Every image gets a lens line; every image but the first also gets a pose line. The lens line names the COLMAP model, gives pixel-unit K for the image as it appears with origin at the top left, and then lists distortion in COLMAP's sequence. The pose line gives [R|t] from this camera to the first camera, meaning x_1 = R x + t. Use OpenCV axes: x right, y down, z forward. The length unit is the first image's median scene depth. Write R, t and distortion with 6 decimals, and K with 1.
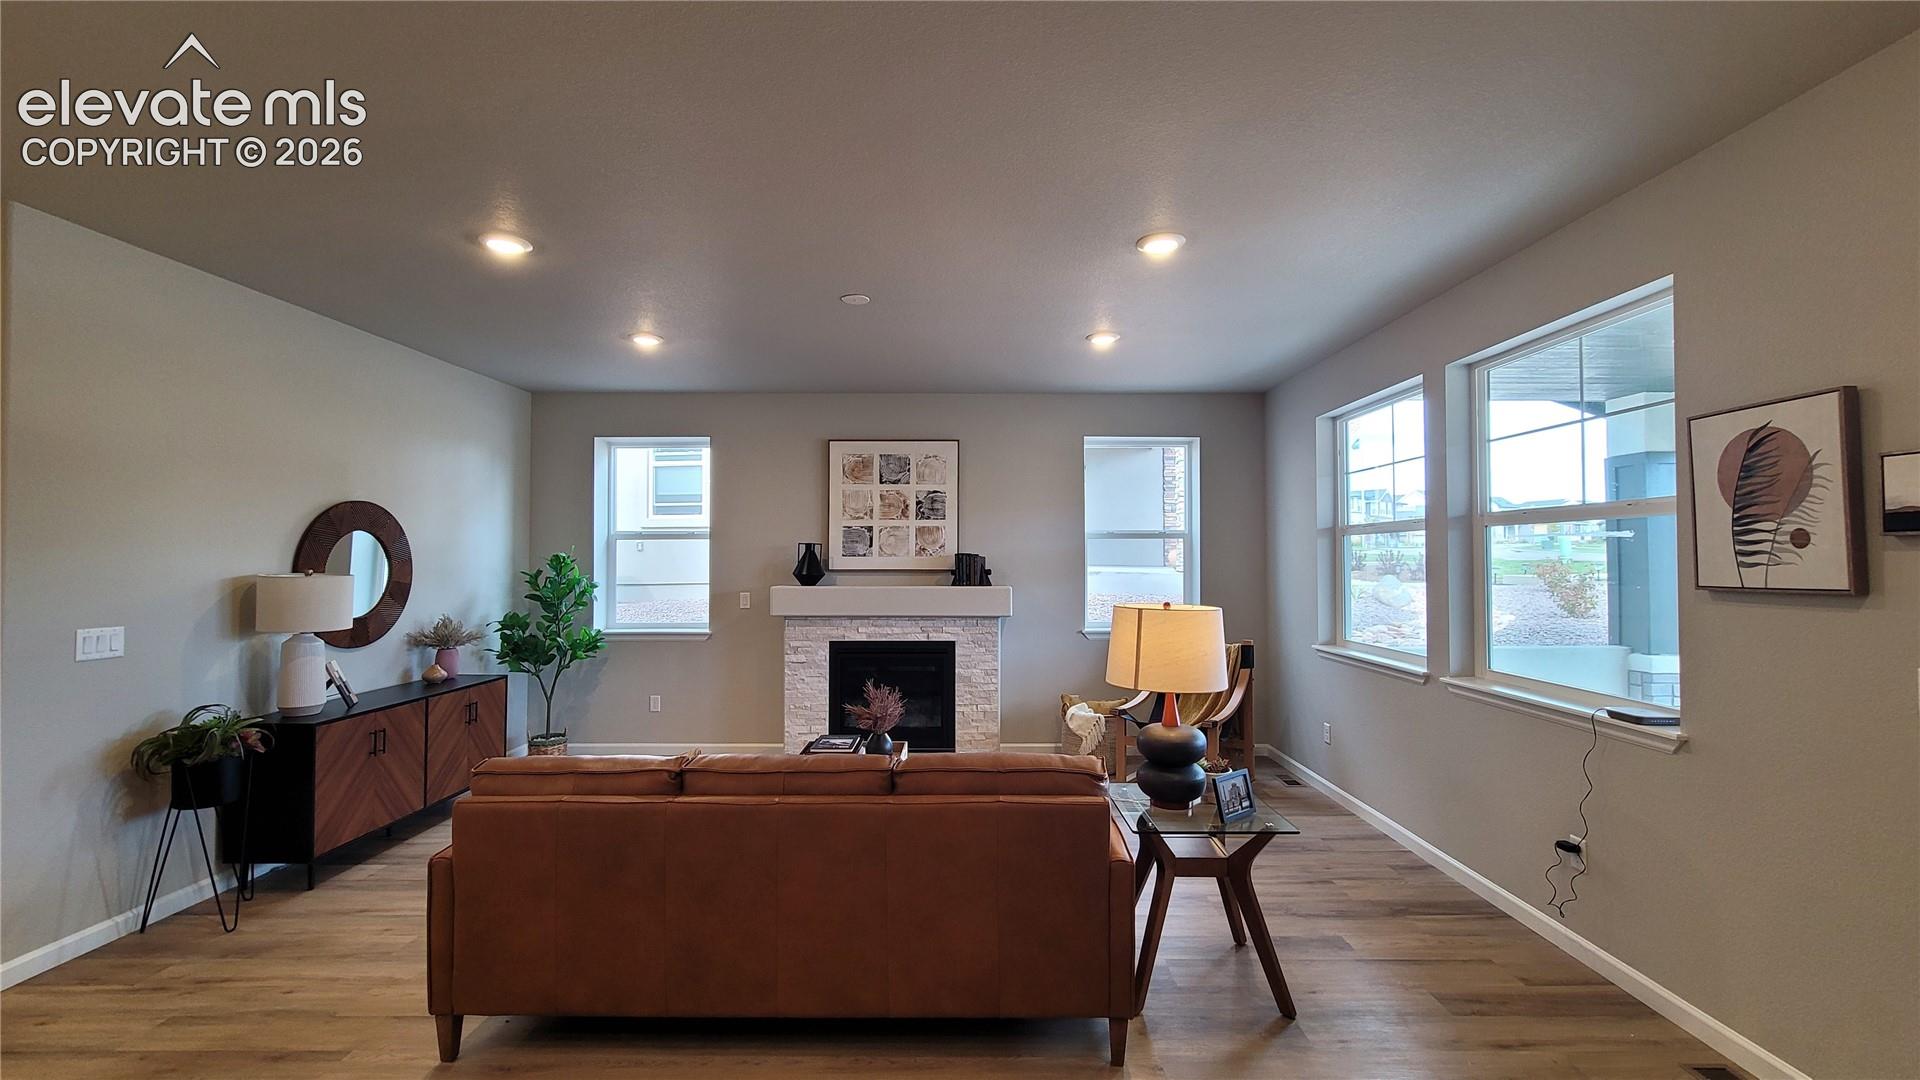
lens RADIAL K [[779.9, 0, 964.3], [0, 779.9, 538.0], [0, 0, 1]] dist [-0.001714, 0.000120]
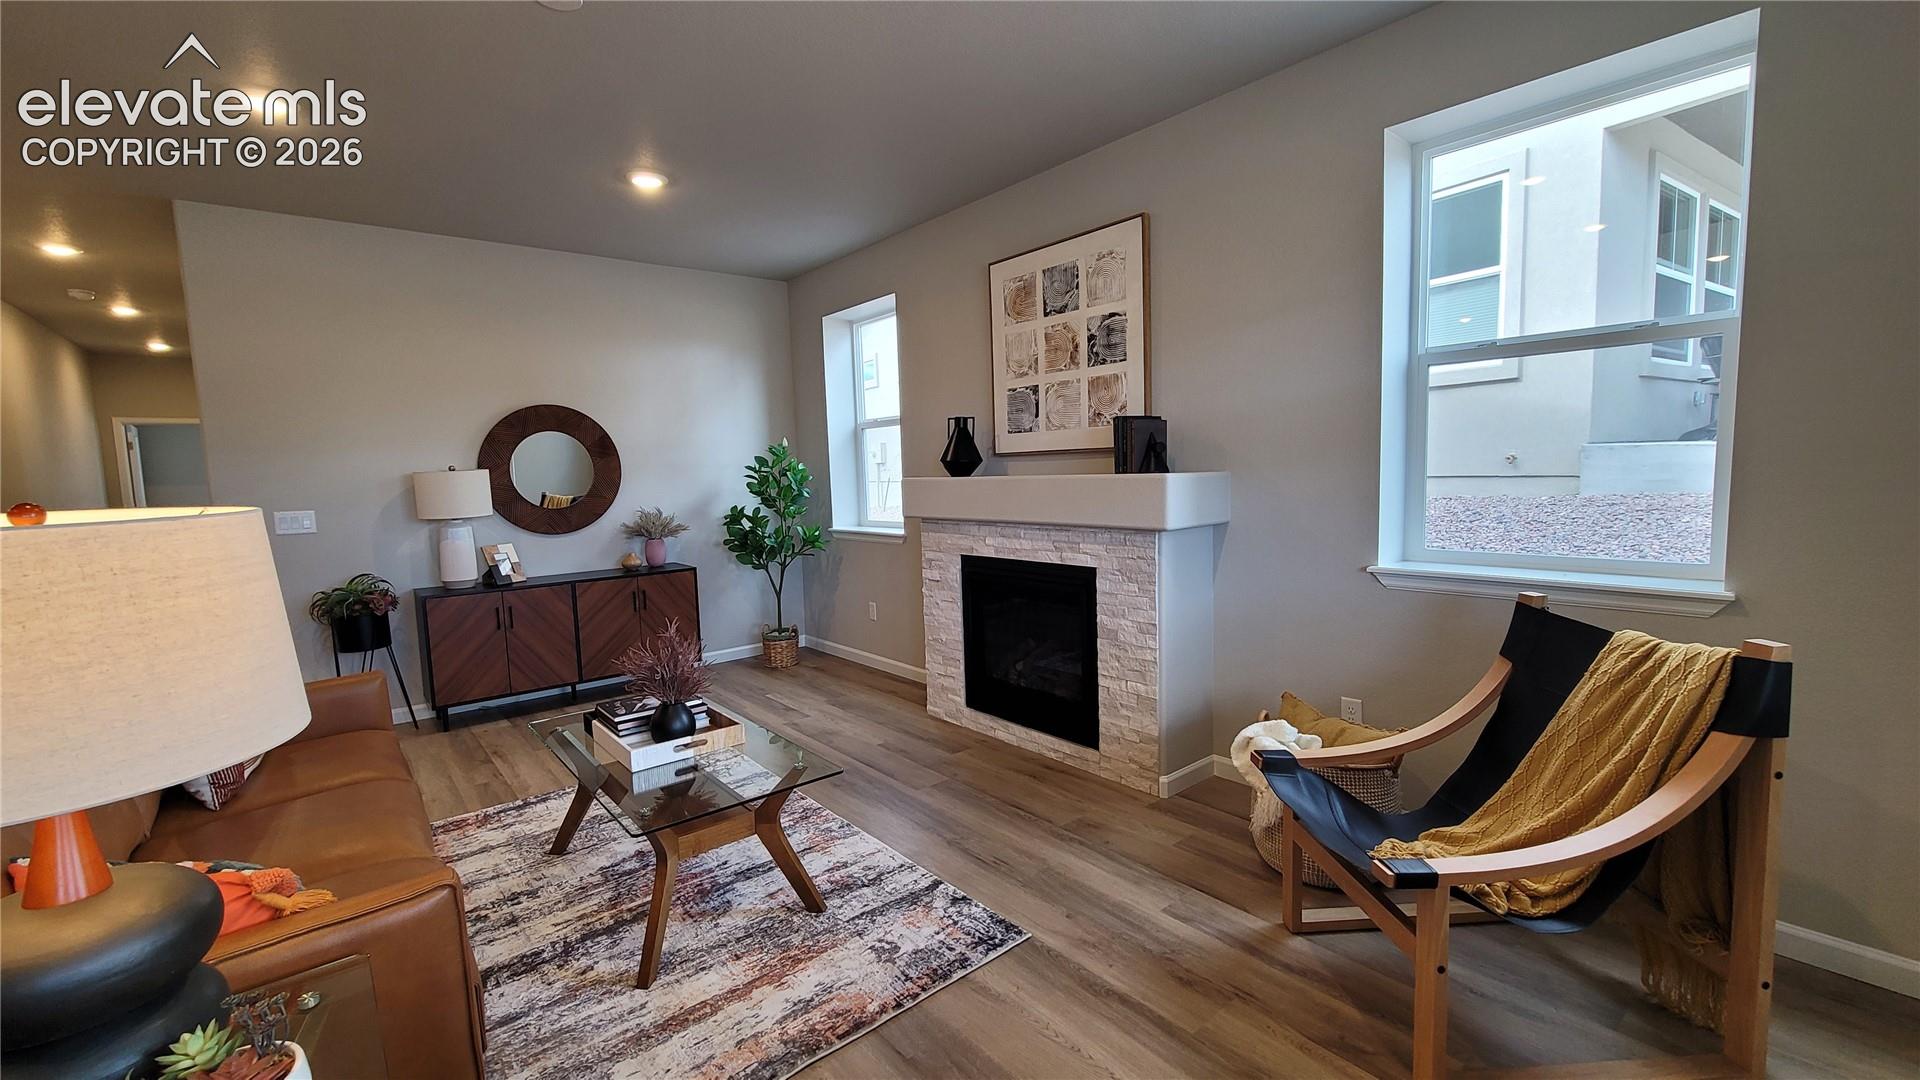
lens RADIAL K [[779.9, 0, 966.0], [0, 779.9, 538.5], [0, 0, 1]] dist [-0.001714, 0.000120]
pose [[0.644740, 0.049320, -0.762810, 0.372138], [0.051826, 0.992800, 0.107995, 0.041606], [0.762643, -0.109162, 0.637541, 0.553367]]
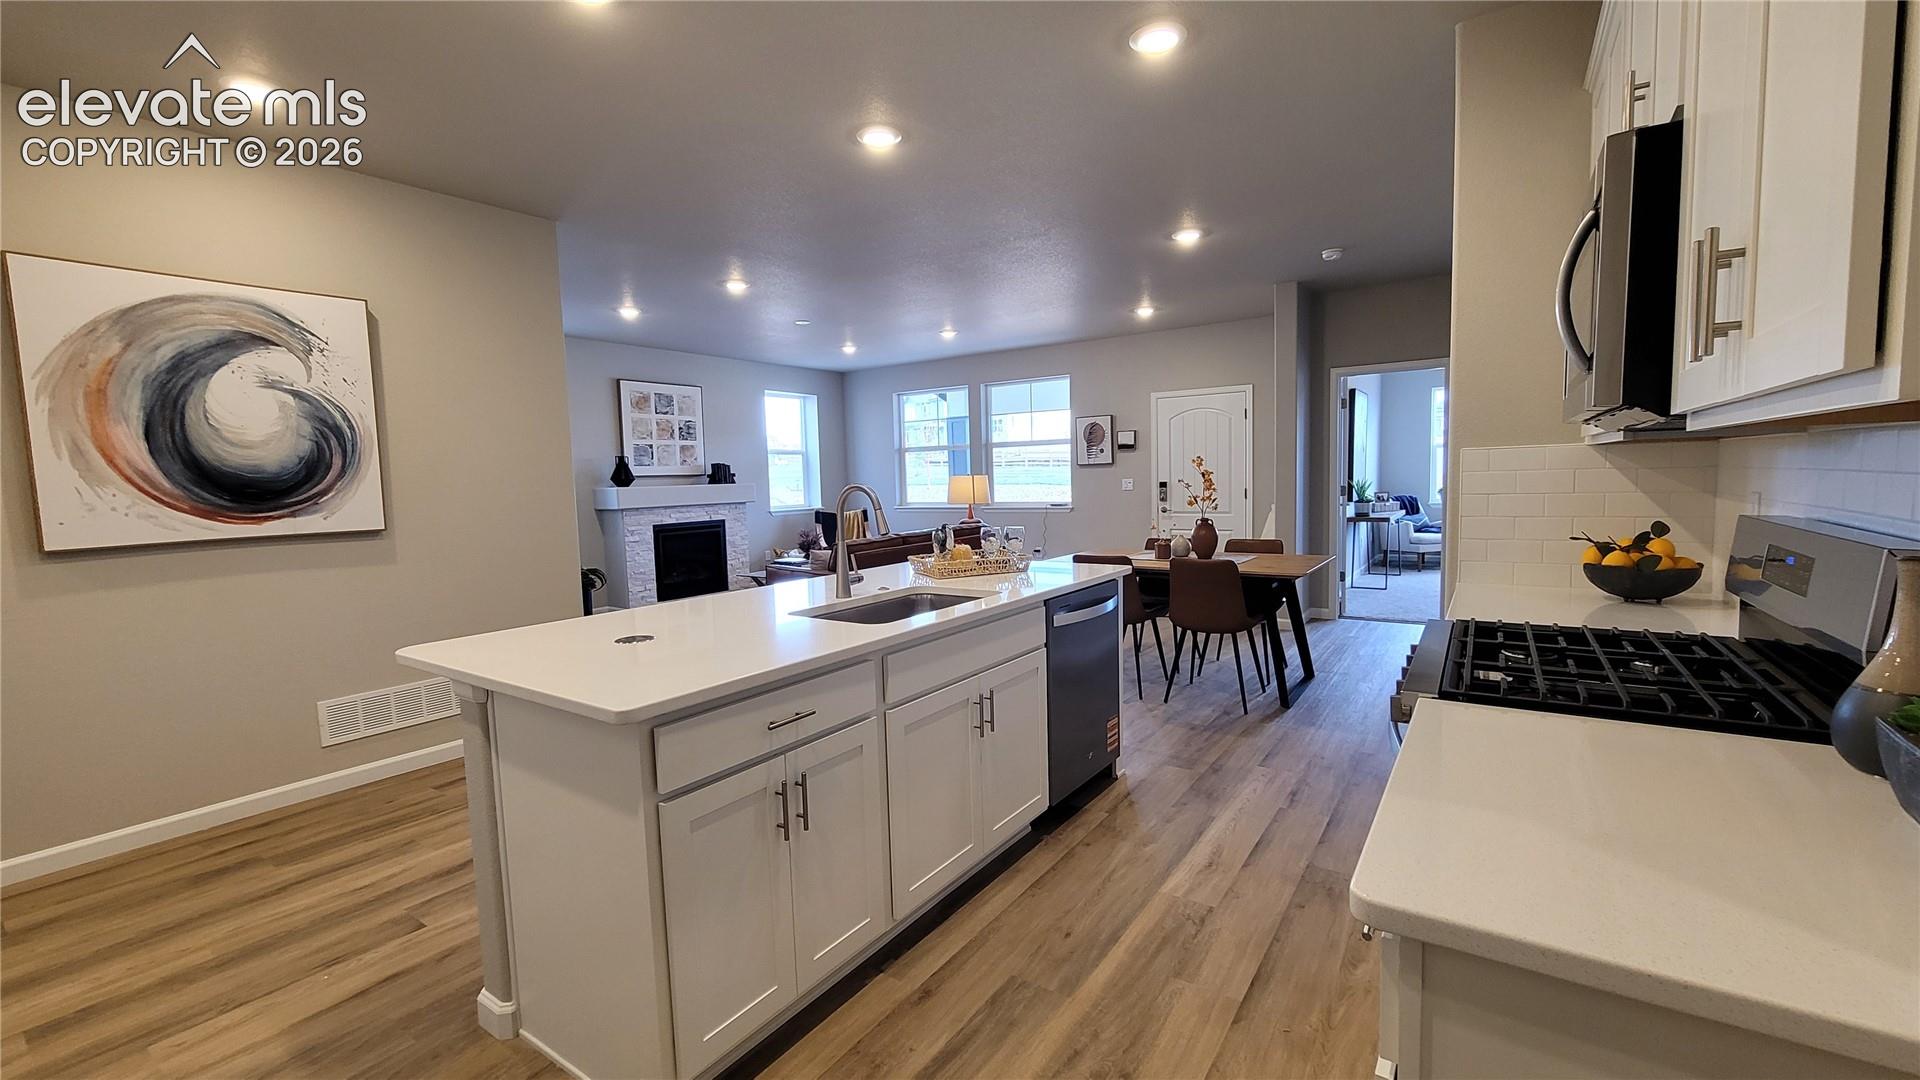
lens RADIAL K [[779.9, 0, 962.9], [0, 779.9, 543.5], [0, 0, 1]] dist [-0.001714, 0.000120]
pose [[0.566538, -0.086963, 0.819434, -1.024345], [0.005324, 0.994781, 0.101891, 0.023822], [-0.824019, -0.053362, 0.564044, -0.273907]]
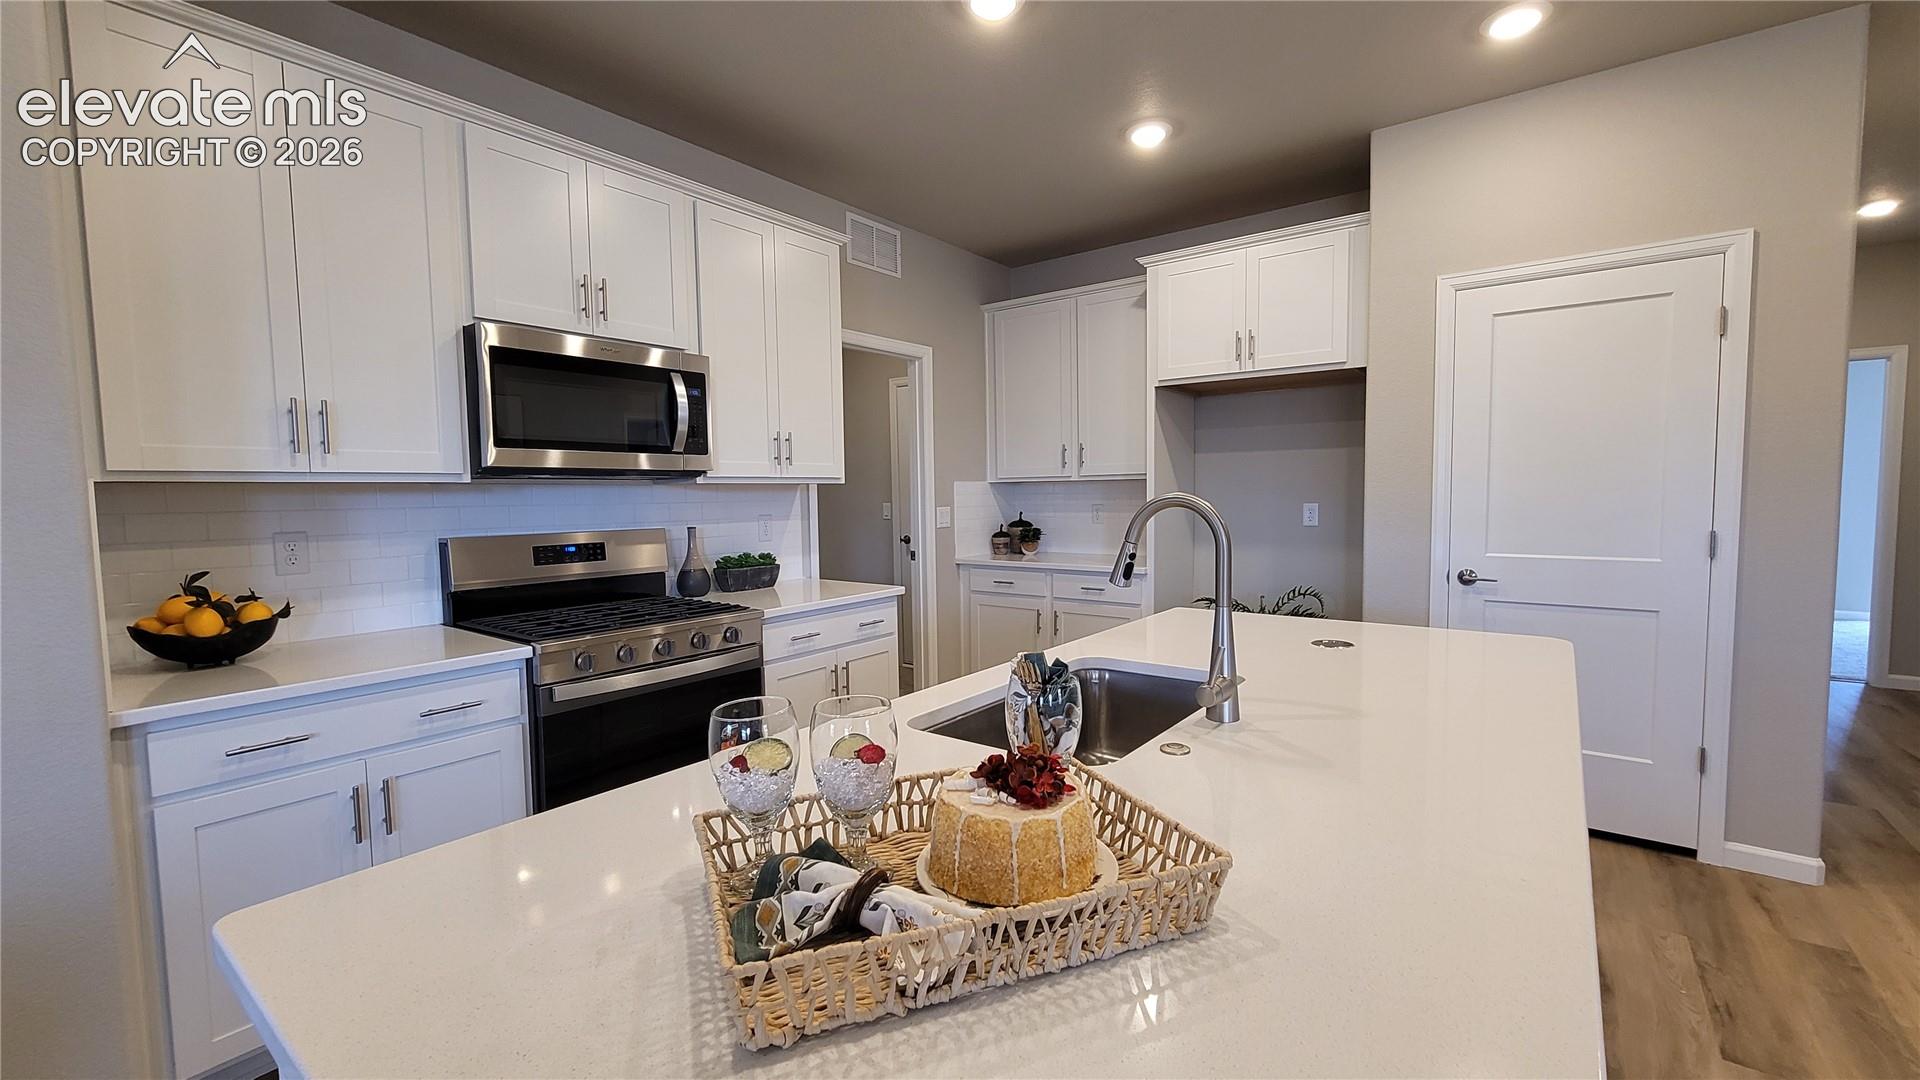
lens RADIAL K [[779.9, 0, 967.4], [0, 779.9, 541.1], [0, 0, 1]] dist [-0.001714, 0.000120]
pose [[-0.602394, 0.059169, -0.796003, -0.430707], [0.035618, 0.998248, 0.047248, 0.035005], [0.797404, 0.000109, -0.603446, 0.141529]]
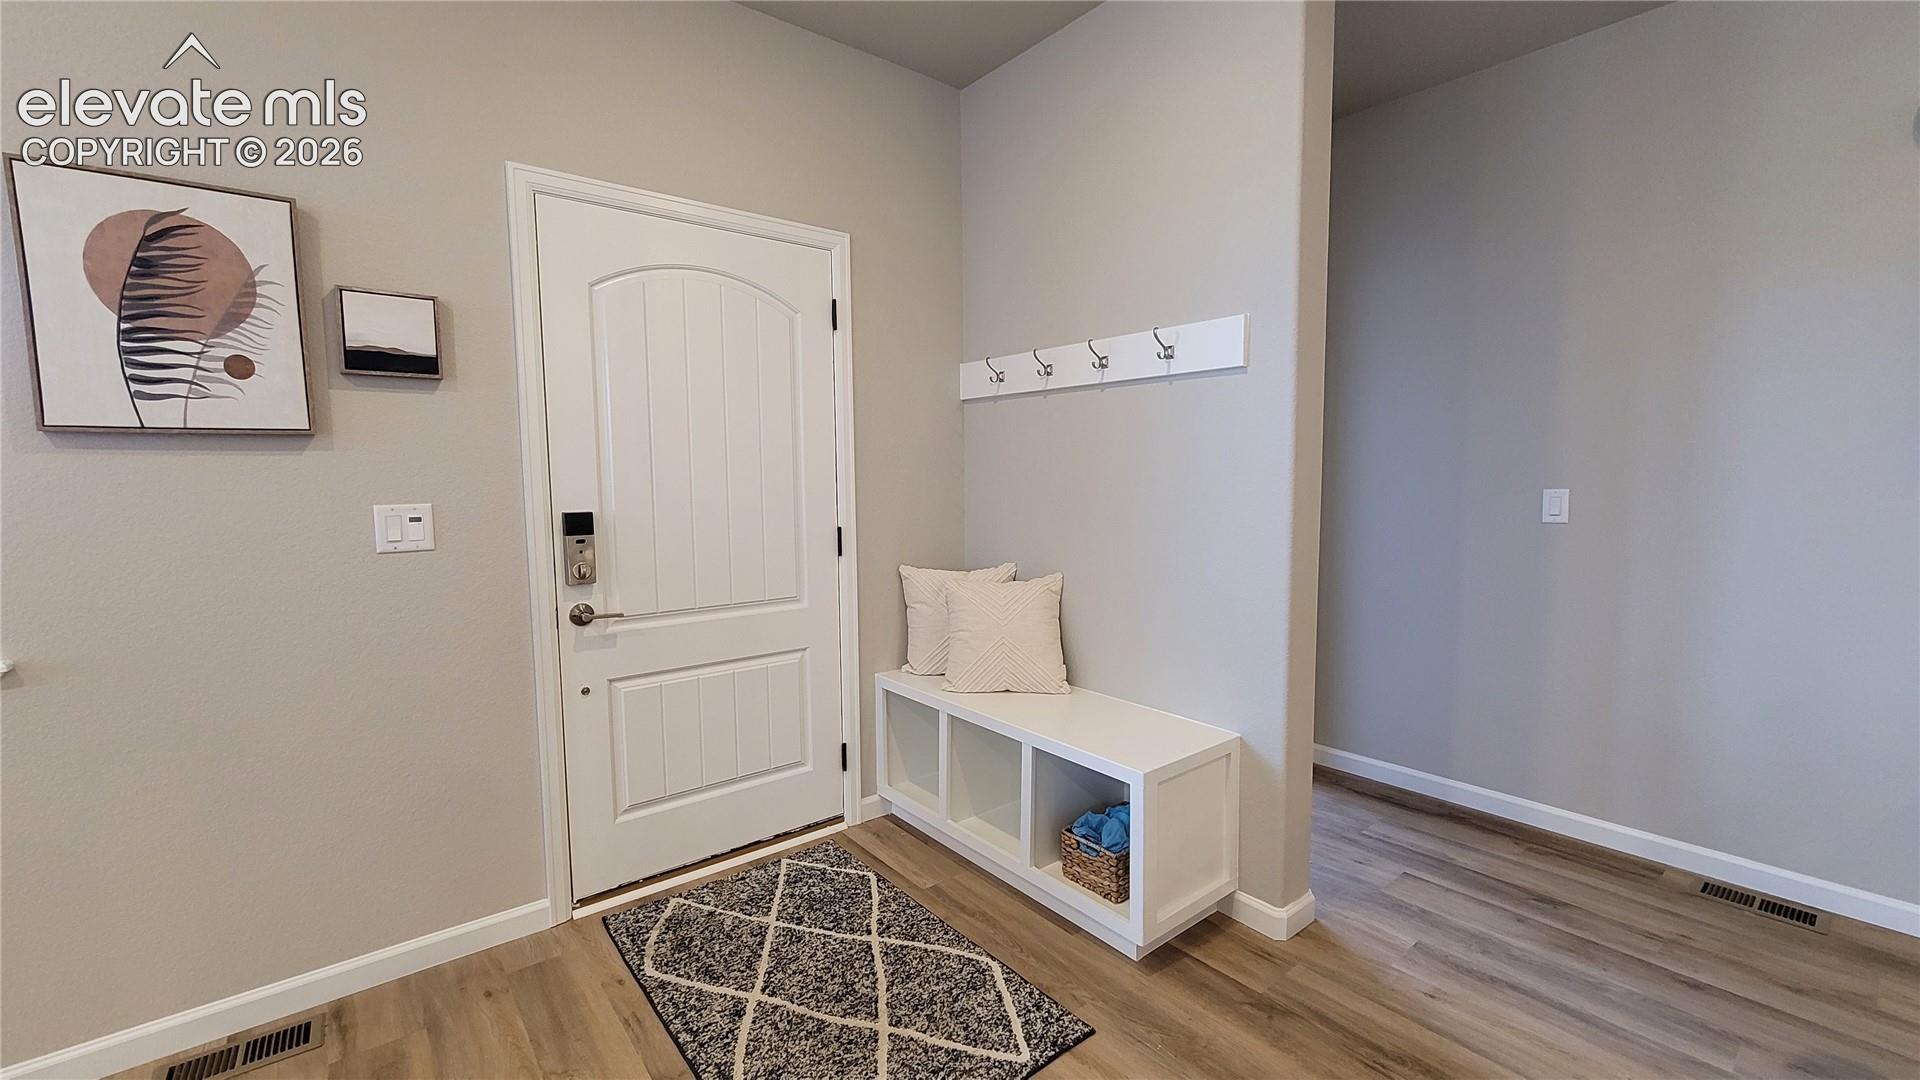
lens RADIAL K [[779.9, 0, 965.2], [0, 779.9, 541.1], [0, 0, 1]] dist [-0.001714, 0.000120]
pose [[-0.632452, -0.063169, 0.772019, -0.025199], [-0.014617, 0.997465, 0.069642, 0.043721], [-0.774461, 0.032761, -0.631772, 0.350519]]
